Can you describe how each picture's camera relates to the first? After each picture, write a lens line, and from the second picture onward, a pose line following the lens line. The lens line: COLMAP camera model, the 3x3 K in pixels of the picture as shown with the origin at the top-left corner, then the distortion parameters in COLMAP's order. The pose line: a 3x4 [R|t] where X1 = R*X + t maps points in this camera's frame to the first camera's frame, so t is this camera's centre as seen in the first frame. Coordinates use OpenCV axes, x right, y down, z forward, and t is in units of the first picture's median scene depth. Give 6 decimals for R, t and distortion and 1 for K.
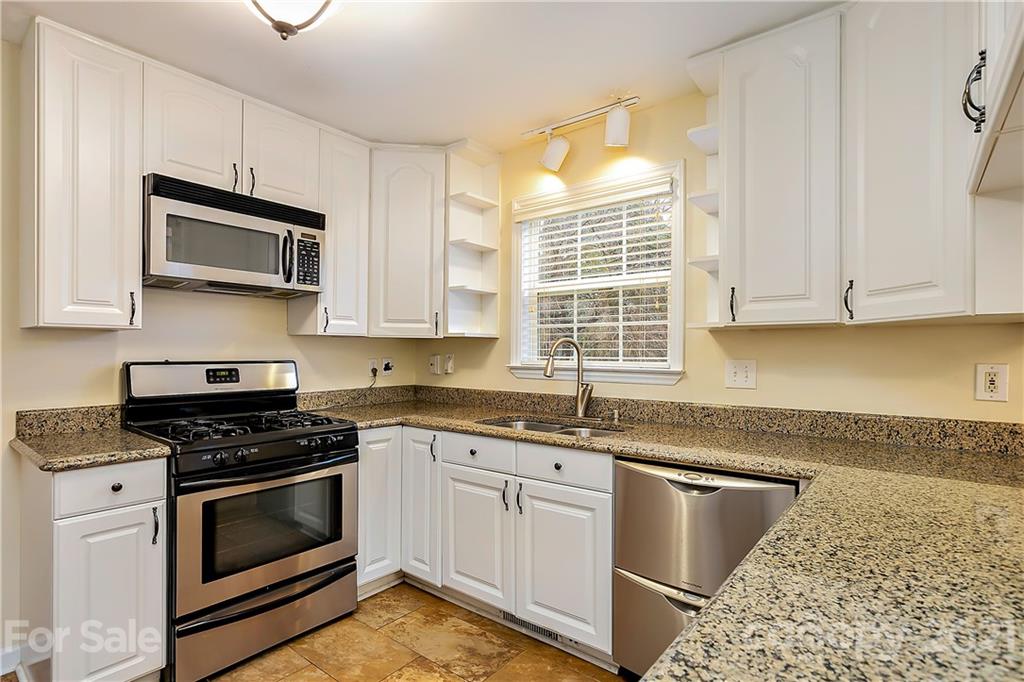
lens RADIAL K [[498.4, 0, 517.1], [0, 498.4, 351.9], [0, 0, 1]] dist [-0.018149, 0.012260]
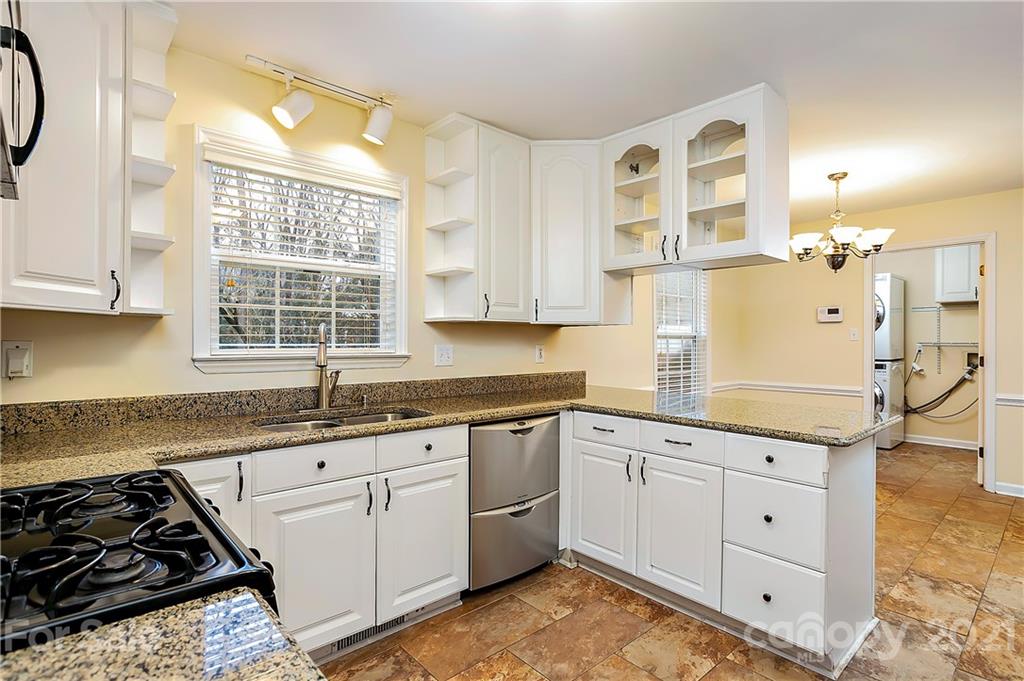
lens RADIAL K [[498.4, 0, 509.5], [0, 498.4, 339.3], [0, 0, 1]] dist [-0.018149, 0.012260]
pose [[0.185834, -0.002814, 0.982577, -0.767791], [-0.006285, 0.999972, 0.004053, -0.004592], [-0.982561, -0.006929, 0.185811, 0.524118]]
